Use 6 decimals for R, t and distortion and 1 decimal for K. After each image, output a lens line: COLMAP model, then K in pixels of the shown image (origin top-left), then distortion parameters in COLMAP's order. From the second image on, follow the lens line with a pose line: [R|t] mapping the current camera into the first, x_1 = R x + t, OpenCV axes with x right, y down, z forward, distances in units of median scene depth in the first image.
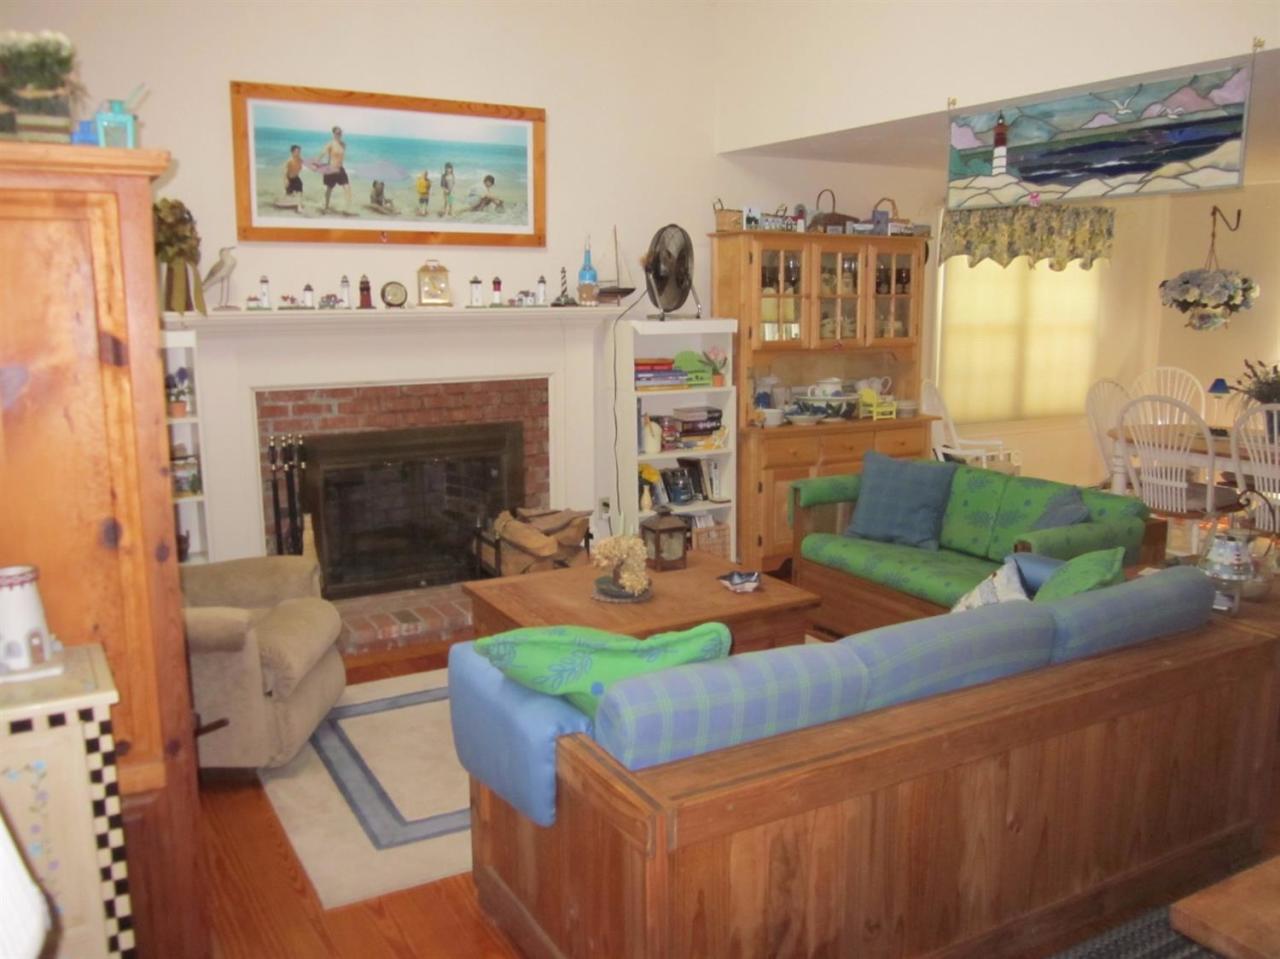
lens RADIAL K [[1045.0, 0, 641.5], [0, 1045.0, 478.4], [0, 0, 1]] dist [-0.033830, 0.004140]
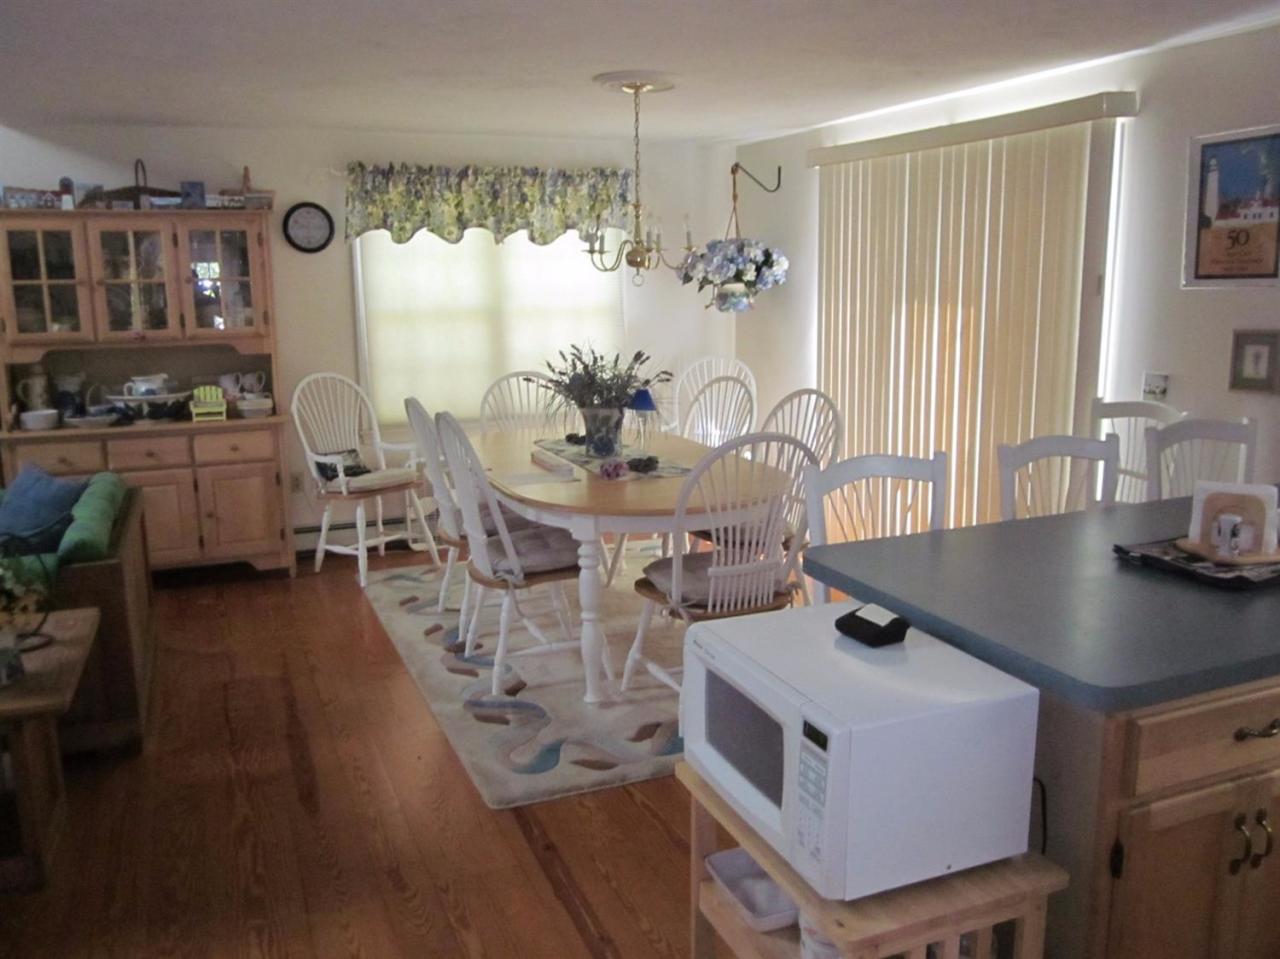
lens RADIAL K [[1045.0, 0, 638.7], [0, 1045.0, 477.0], [0, 0, 1]] dist [-0.033830, 0.004140]
pose [[0.990002, 0.015685, -0.140178, 0.630323], [-0.013380, 0.999760, 0.017368, -0.026126], [0.140416, -0.015319, 0.989974, 0.165856]]
